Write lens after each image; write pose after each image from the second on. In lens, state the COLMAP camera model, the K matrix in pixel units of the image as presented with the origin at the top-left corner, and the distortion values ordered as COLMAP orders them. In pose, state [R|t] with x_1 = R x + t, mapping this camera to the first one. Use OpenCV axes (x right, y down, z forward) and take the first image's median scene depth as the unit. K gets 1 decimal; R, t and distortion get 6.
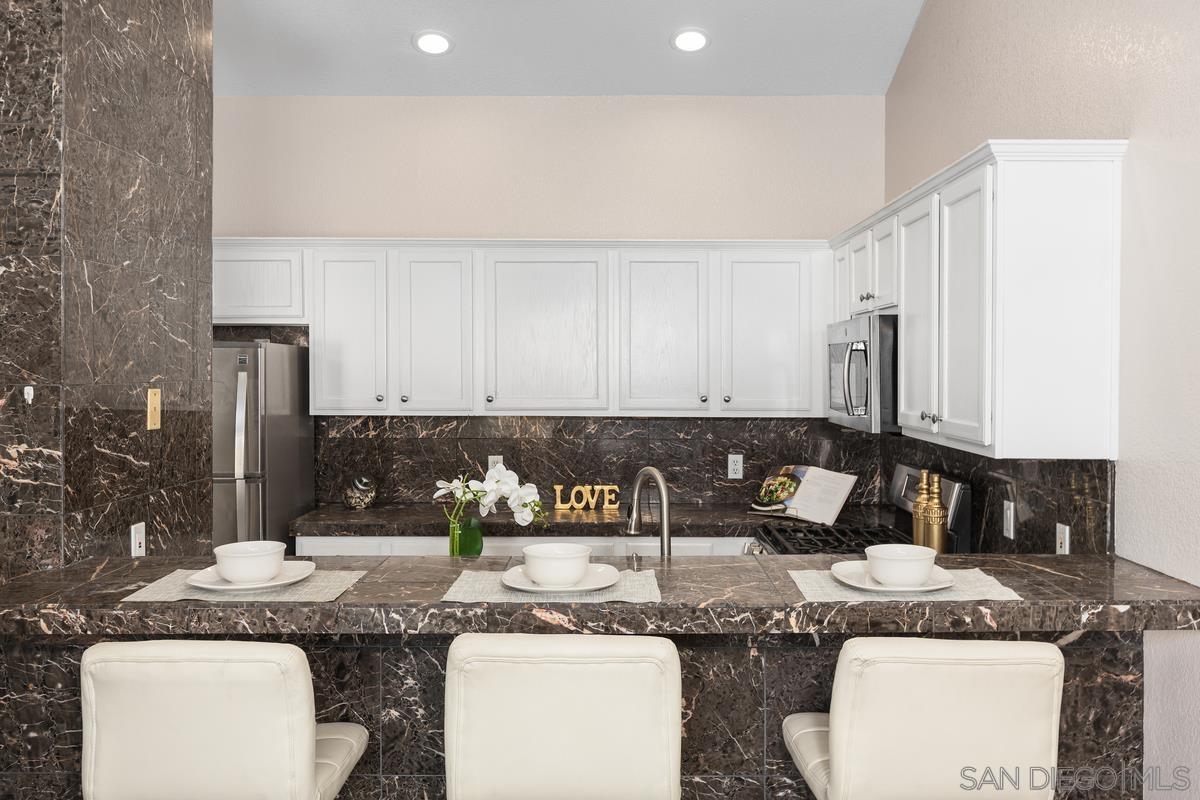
lens RADIAL K [[1088.1, 0, 600.0], [0, 1088.1, 400.0], [0, 0, 1]] dist [-0.003398, 0.000130]
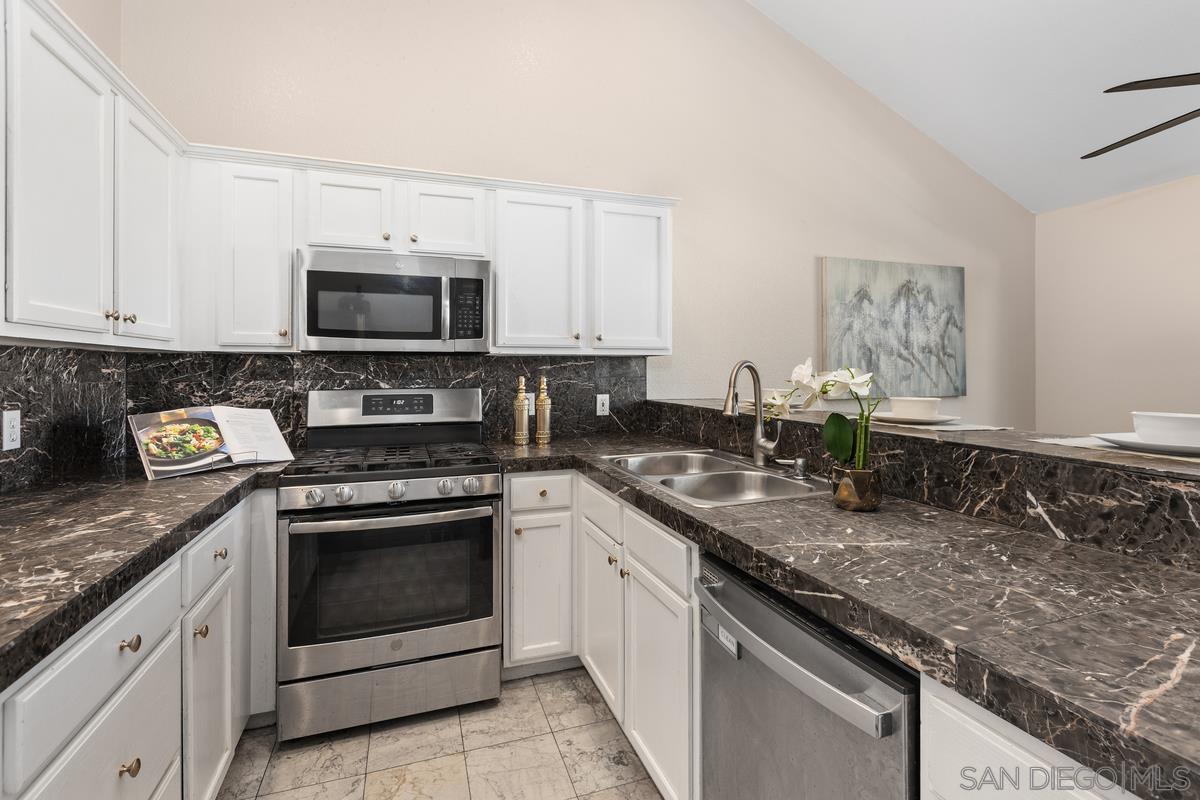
lens RADIAL K [[550.8, 0, 596.3], [0, 550.8, 369.4], [0, 0, 1]] dist [-0.001117, -0.000901]
pose [[-0.348919, -0.001029, 0.937152, -0.286011], [0.034283, 0.999316, 0.013861, 0.033783], [-0.936526, 0.036964, -0.348645, 0.795607]]
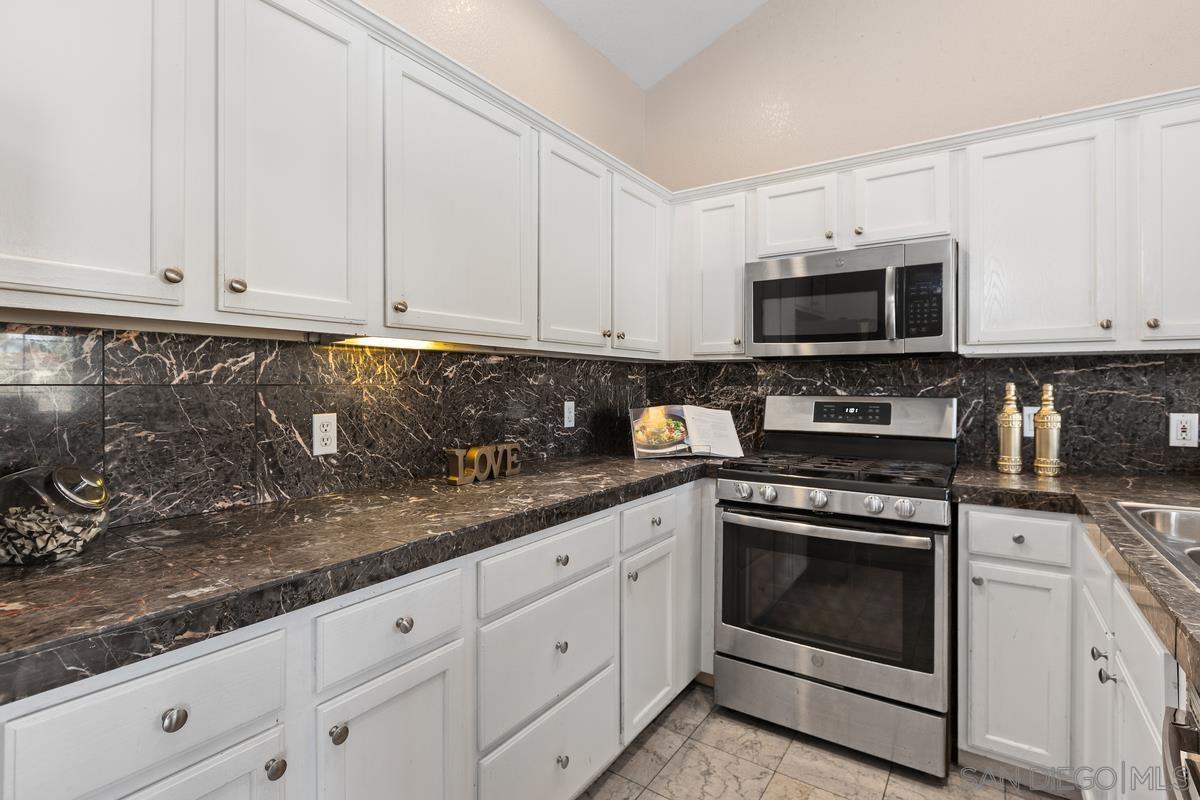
lens RADIAL K [[578.8, 0, 593.1], [0, 578.8, 385.0], [0, 0, 1]] dist [0.001169, -0.000078]
pose [[0.547317, -0.000097, 0.836926, -0.283212], [0.026794, 0.999489, -0.017406, 0.045256], [-0.836497, 0.031952, 0.547040, 0.708314]]
